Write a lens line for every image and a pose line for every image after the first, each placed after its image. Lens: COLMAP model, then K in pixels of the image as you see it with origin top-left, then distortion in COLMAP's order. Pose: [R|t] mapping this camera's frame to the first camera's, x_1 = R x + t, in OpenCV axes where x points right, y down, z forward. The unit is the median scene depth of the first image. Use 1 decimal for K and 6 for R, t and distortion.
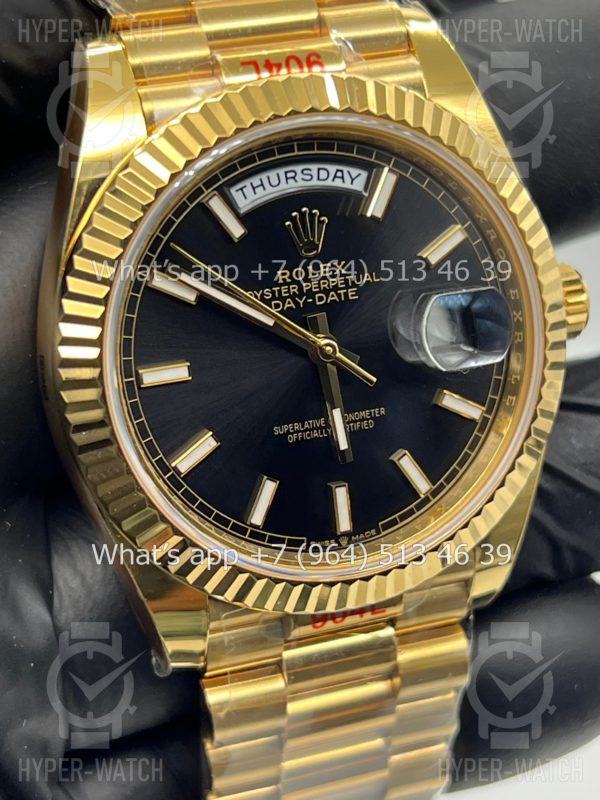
lens RADIAL K [[1884.8, 0, 300.6], [0, 1884.8, 402.7], [0, 0, 1]] dist [0.163691, 0.000000]
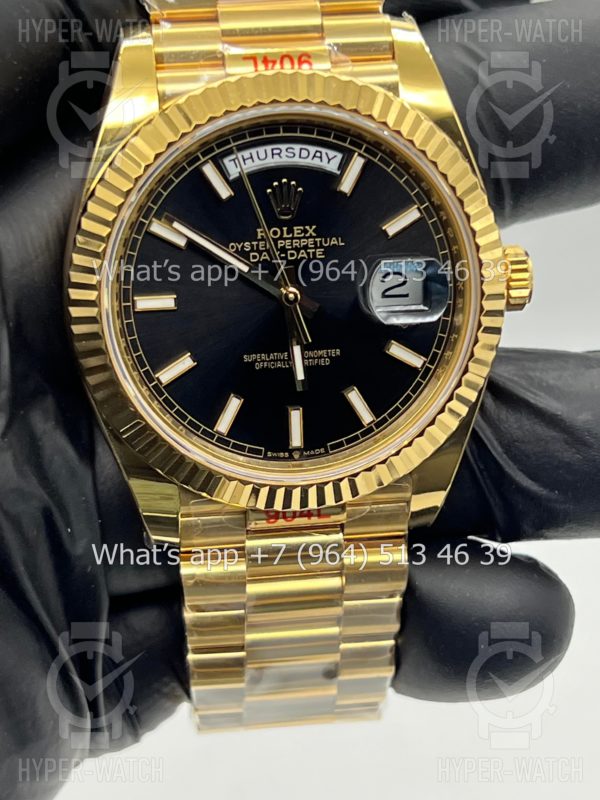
lens RADIAL K [[1884.8, 0, 297.8], [0, 1884.8, 403.8], [0, 0, 1]] dist [0.163691, 0.000000]
pose [[0.976440, 0.107075, -0.187347, 0.252697], [-0.104354, 0.994242, 0.024354, 0.010816], [0.188876, -0.004230, 0.981992, -0.201103]]
